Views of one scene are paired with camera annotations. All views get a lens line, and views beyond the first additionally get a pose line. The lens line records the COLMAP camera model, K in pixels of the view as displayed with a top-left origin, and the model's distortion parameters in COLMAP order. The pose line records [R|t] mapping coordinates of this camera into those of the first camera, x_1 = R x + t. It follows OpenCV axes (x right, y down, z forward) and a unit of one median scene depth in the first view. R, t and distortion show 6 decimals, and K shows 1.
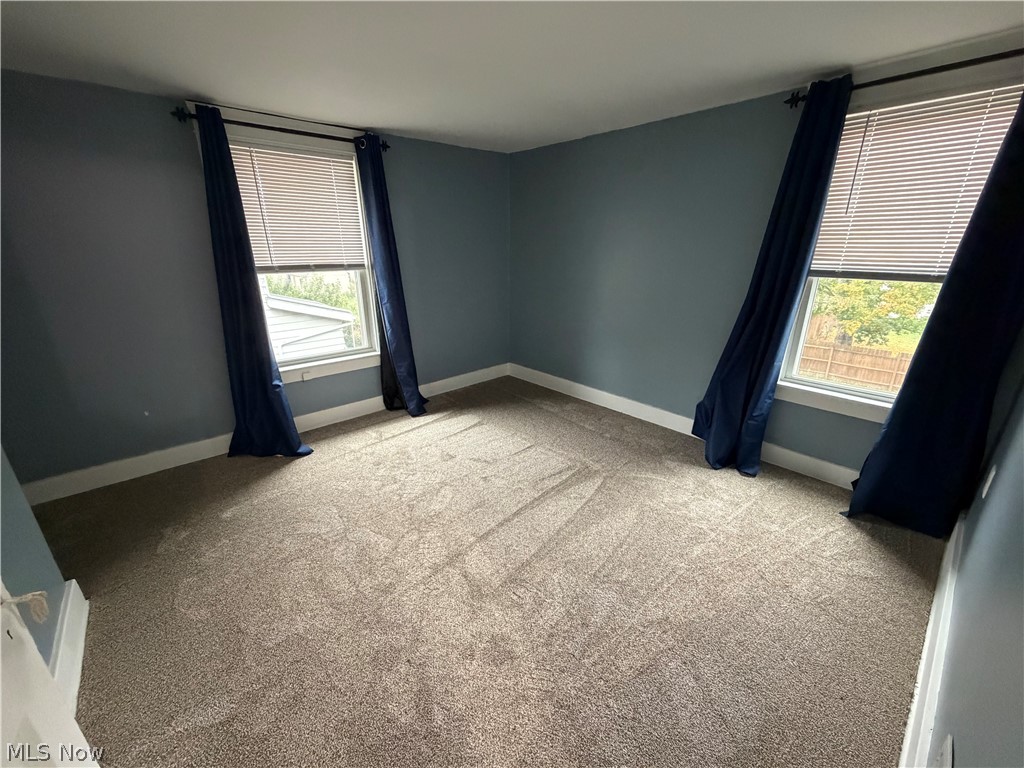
lens RADIAL K [[408.5, 0, 509.6], [0, 408.5, 384.1], [0, 0, 1]] dist [-0.001799, 0.000478]
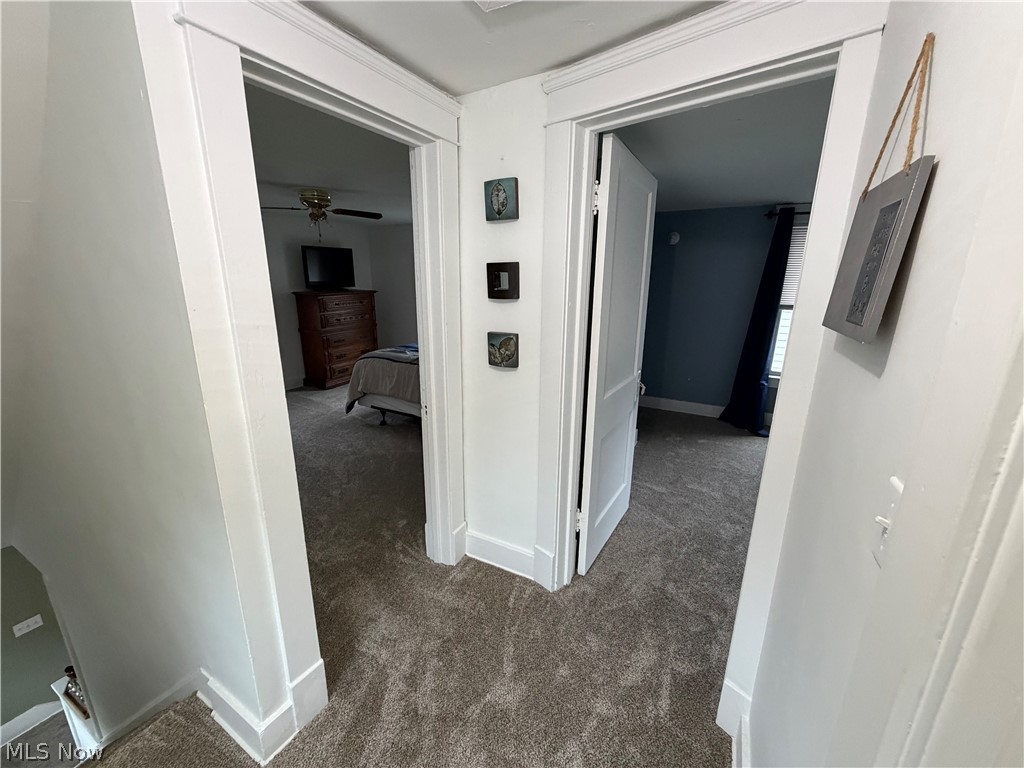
lens RADIAL K [[408.5, 0, 509.6], [0, 408.5, 384.1], [0, 0, 1]] dist [-0.001799, 0.000478]
pose [[0.347413, 0.249787, -0.903831, 0.434151], [-0.314721, 0.939019, 0.138540, 0.084873], [0.883320, 0.236324, 0.404841, -0.390431]]
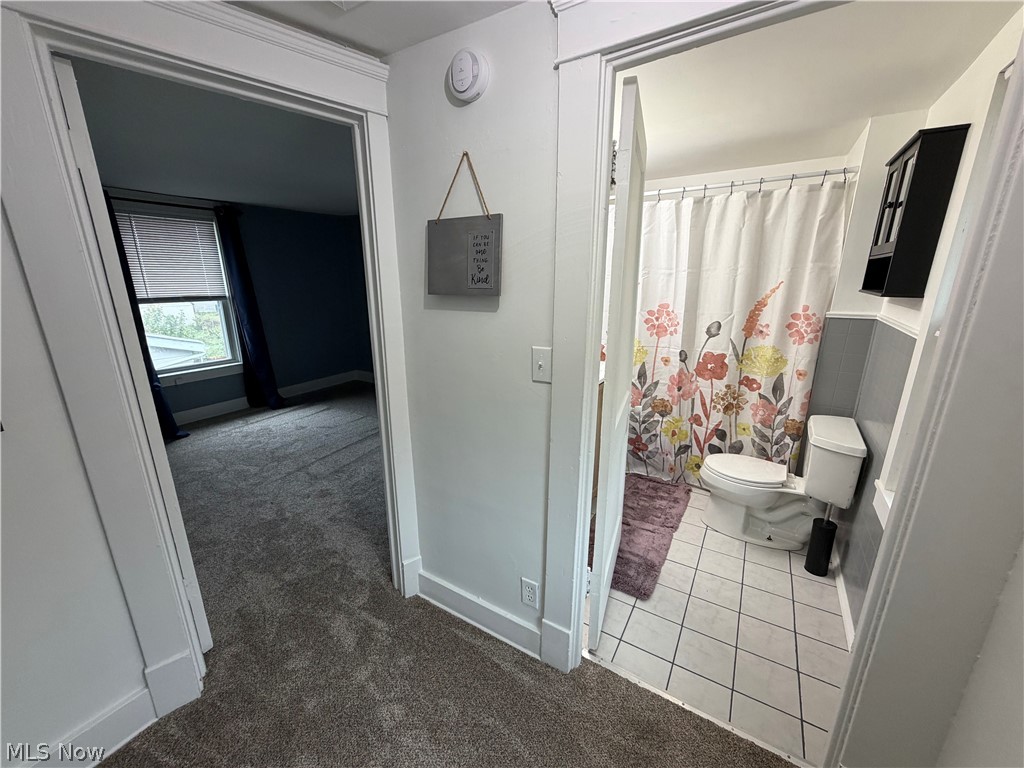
lens RADIAL K [[408.5, 0, 509.6], [0, 408.5, 384.1], [0, 0, 1]] dist [-0.001799, 0.000478]
pose [[0.957673, -0.066773, 0.280006, 0.162215], [0.084767, 0.995009, -0.052638, 0.164846], [-0.275094, 0.074145, 0.958554, -0.596336]]
